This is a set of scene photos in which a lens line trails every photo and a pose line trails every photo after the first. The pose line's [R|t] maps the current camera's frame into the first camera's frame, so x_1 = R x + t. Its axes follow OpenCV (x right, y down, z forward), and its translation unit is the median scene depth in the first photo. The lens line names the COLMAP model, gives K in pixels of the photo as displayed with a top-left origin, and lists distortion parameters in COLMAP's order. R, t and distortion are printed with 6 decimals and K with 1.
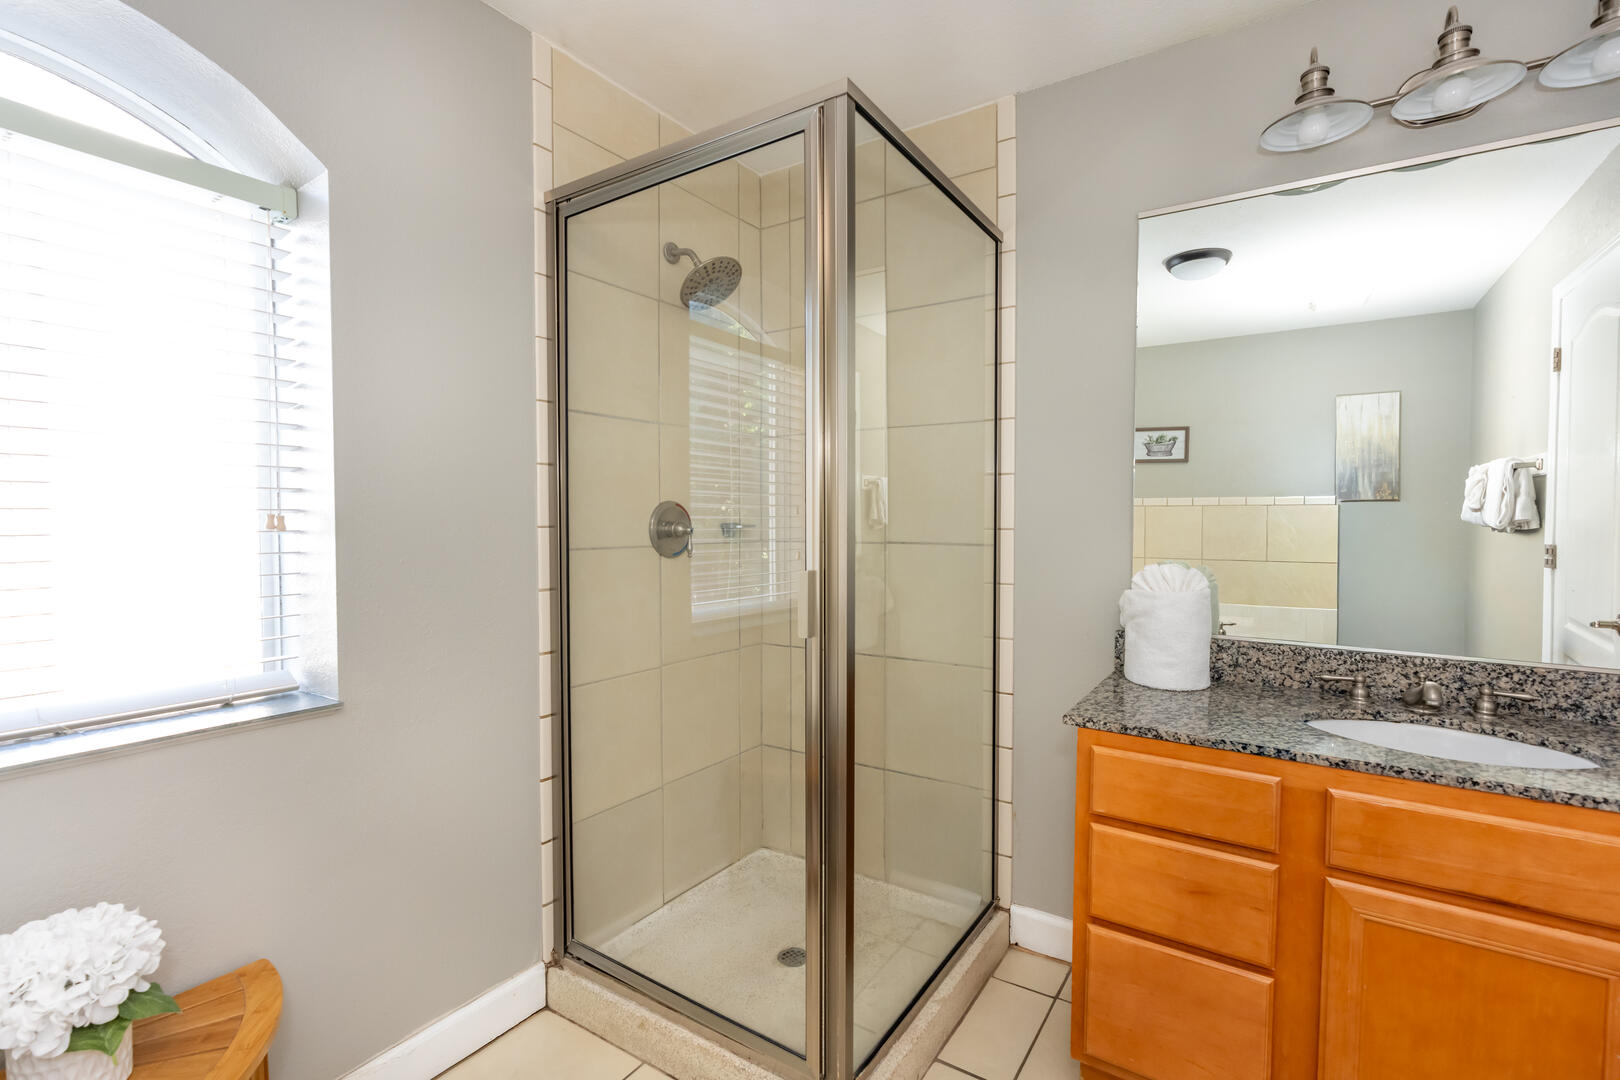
lens RADIAL K [[737.3, 0, 825.0], [0, 737.3, 537.9], [0, 0, 1]] dist [-0.008557, 0.003797]
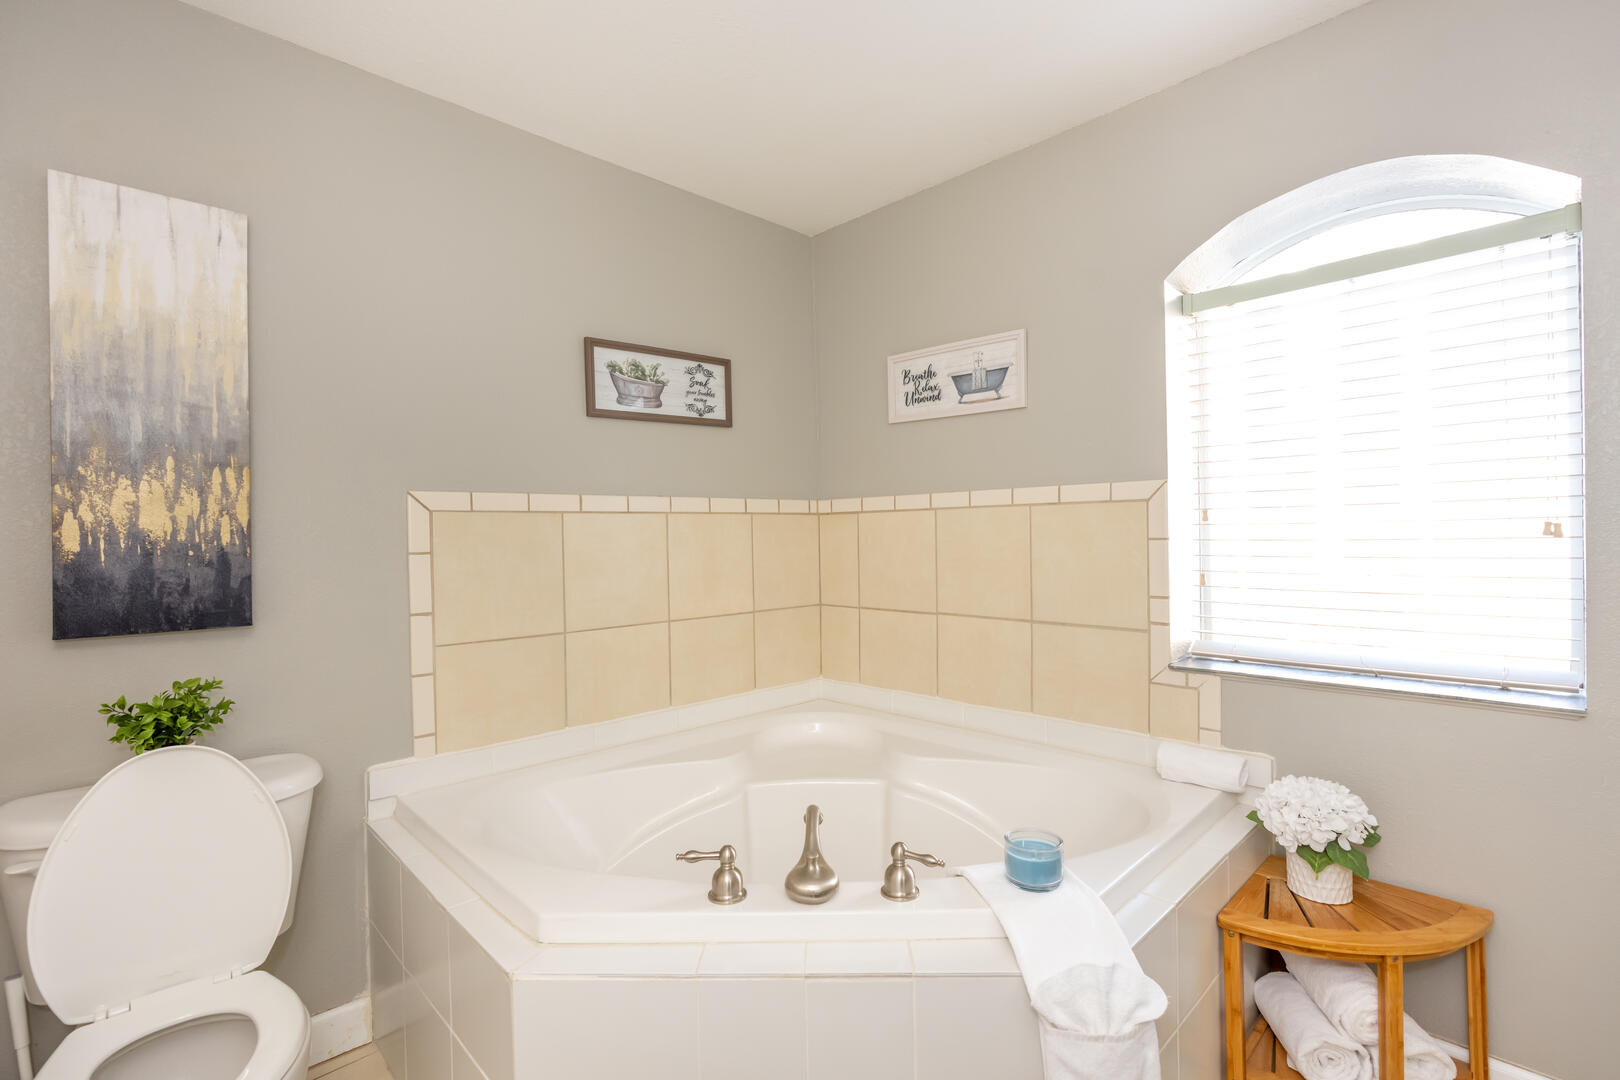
lens RADIAL K [[737.3, 0, 825.0], [0, 737.3, 537.9], [0, 0, 1]] dist [-0.008557, 0.003797]
pose [[-0.213211, 0.008760, -0.976967, 0.501003], [-0.005427, 0.999934, 0.010151, -0.013417], [0.976991, 0.007467, -0.213149, 0.194670]]
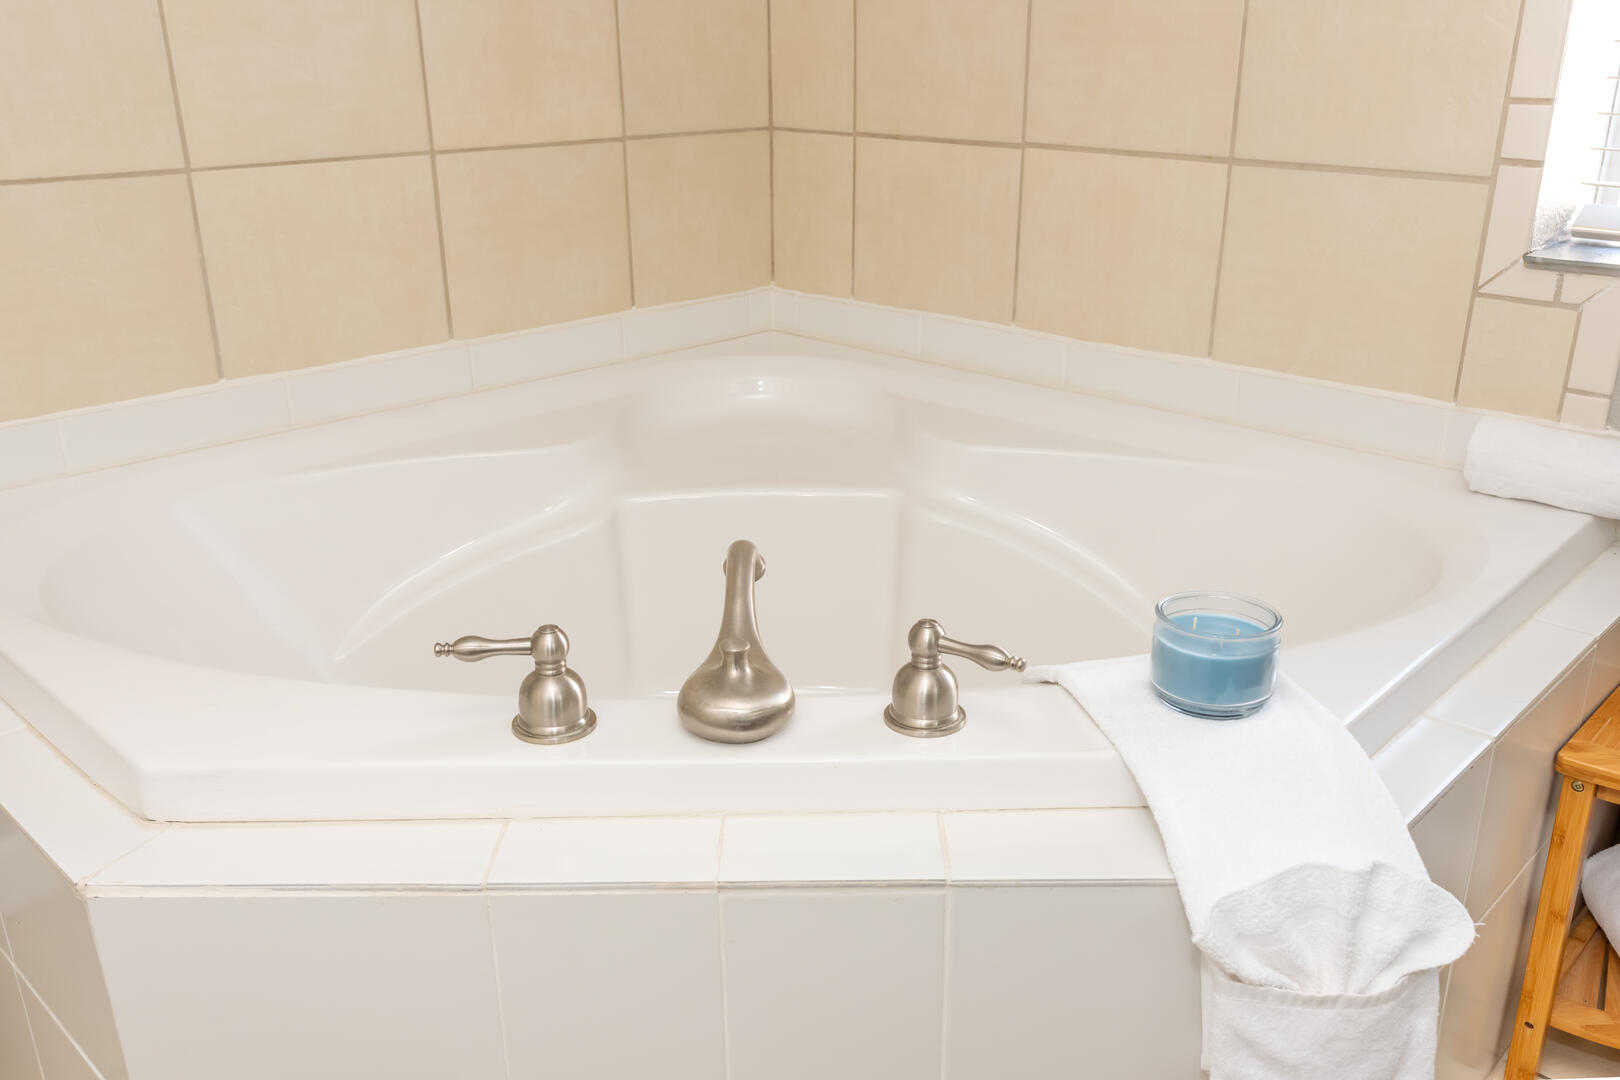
lens RADIAL K [[1379.7, 0, 810.0], [0, 1379.7, 540.0], [0, 0, 1]] dist [-0.000840, 0.003333]
pose [[-0.201851, 0.346628, -0.916027, 0.326338], [-0.014902, 0.934083, 0.356744, 0.045943], [0.979303, 0.085660, -0.183380, 0.170016]]
